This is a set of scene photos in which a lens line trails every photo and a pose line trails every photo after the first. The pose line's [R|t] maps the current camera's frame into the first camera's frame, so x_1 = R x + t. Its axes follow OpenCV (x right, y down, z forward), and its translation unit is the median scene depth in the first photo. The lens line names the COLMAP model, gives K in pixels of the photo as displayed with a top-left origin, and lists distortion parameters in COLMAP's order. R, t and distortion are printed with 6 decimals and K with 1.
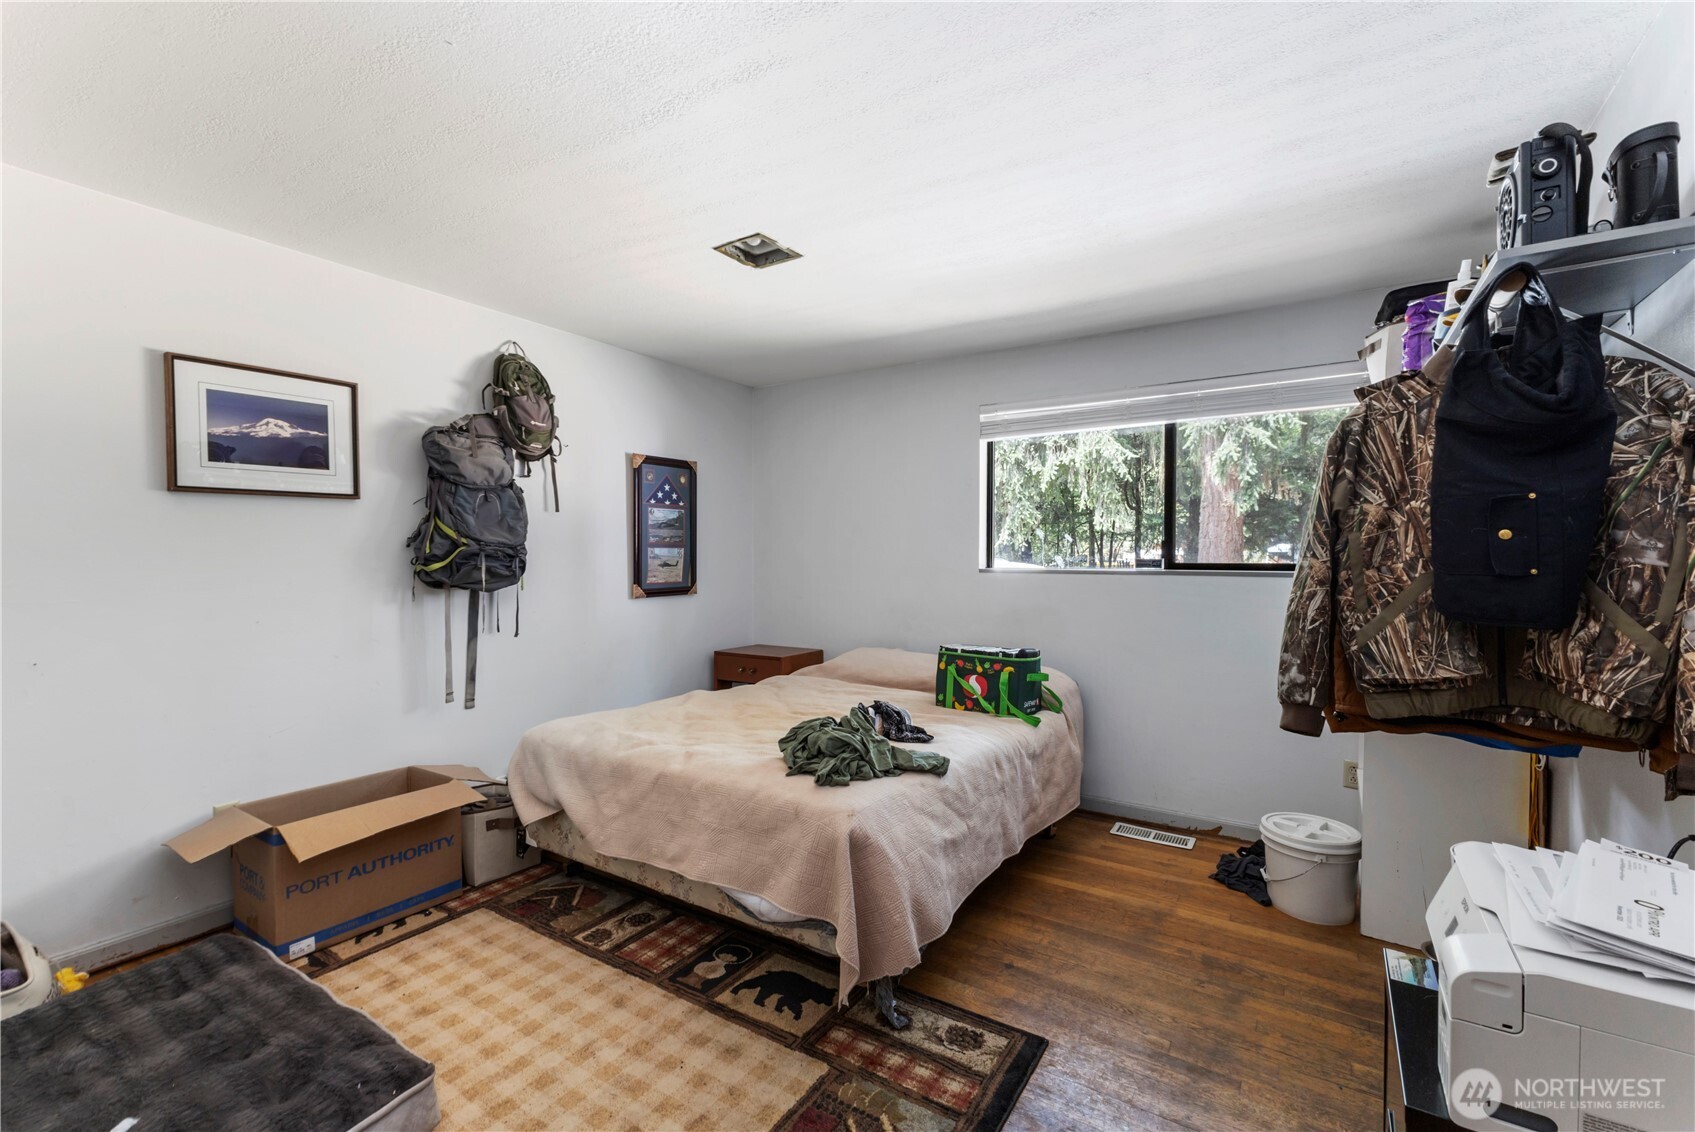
lens RADIAL K [[737.8, 0, 851.5], [0, 737.8, 563.8], [0, 0, 1]] dist [0.011427, -0.003606]
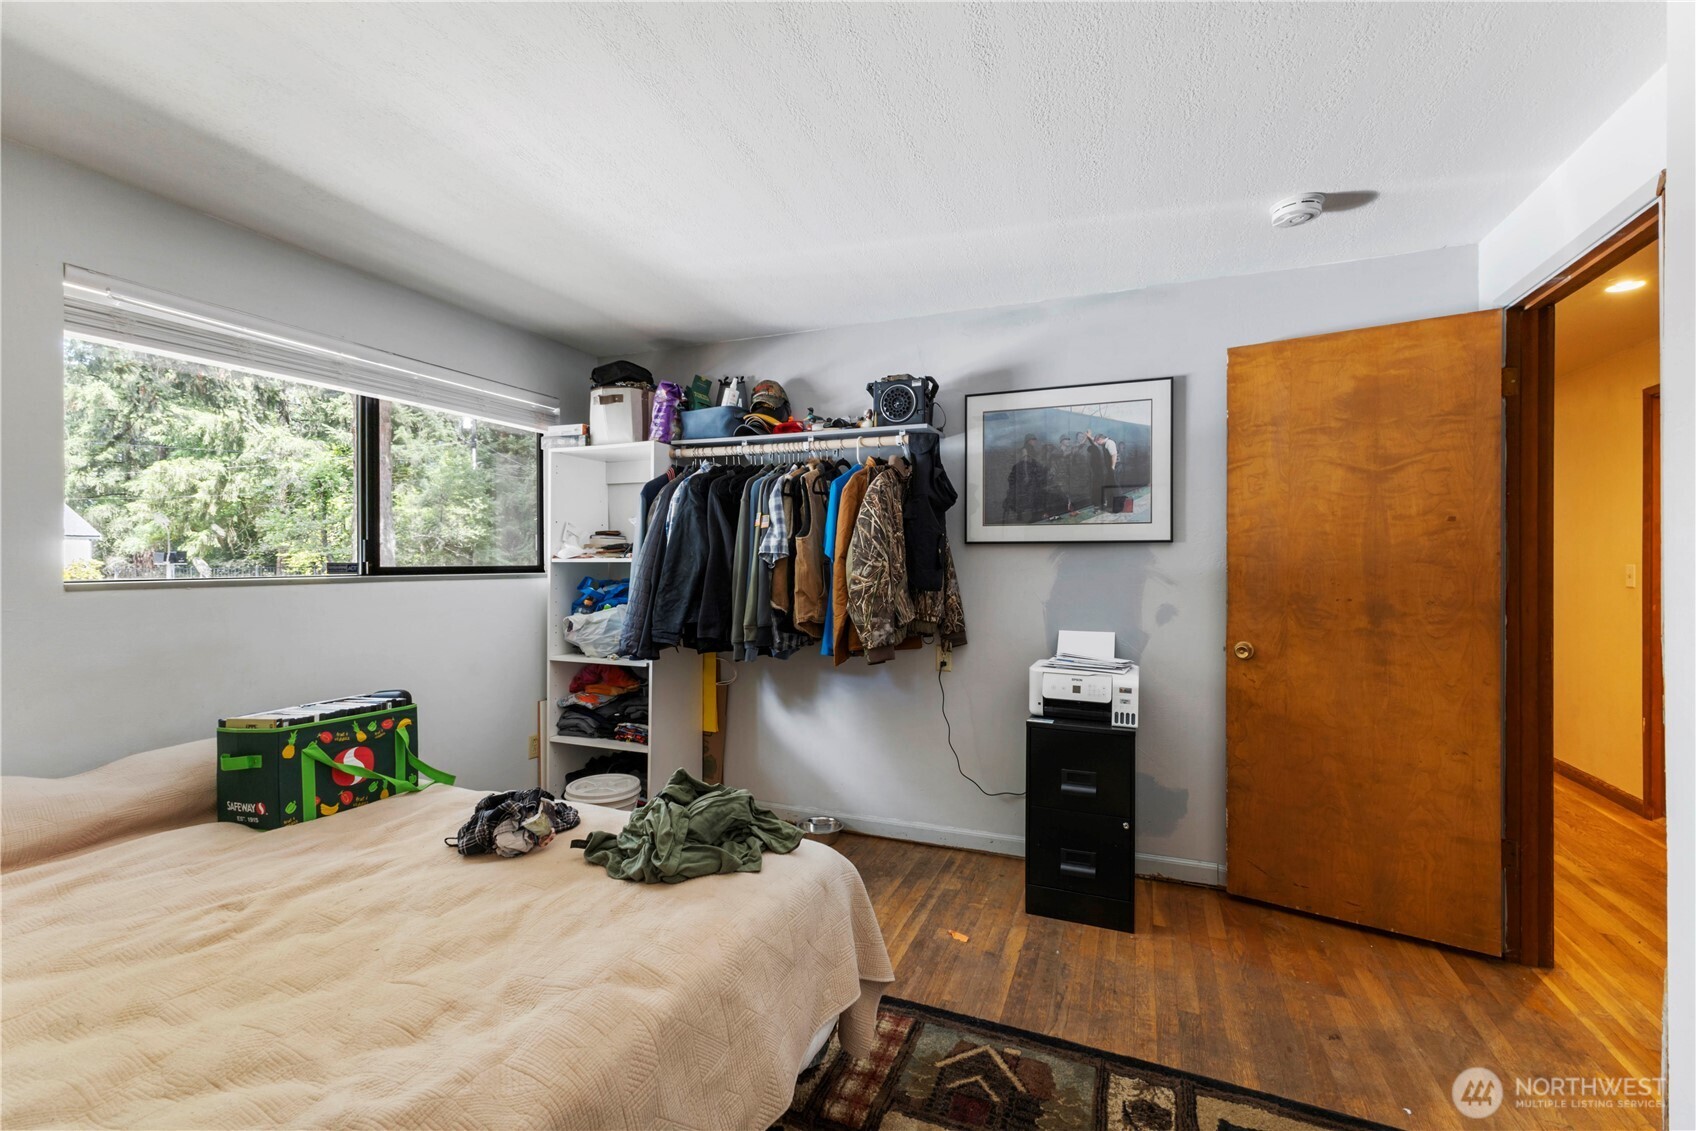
lens RADIAL K [[738.2, 0, 851.2], [0, 738.2, 559.5], [0, 0, 1]] dist [0.011427, -0.003606]
pose [[-0.194452, -0.003029, 0.980907, -0.536960], [0.007233, 0.999964, 0.004522, -0.010323], [-0.980885, 0.007974, -0.194423, 0.703407]]
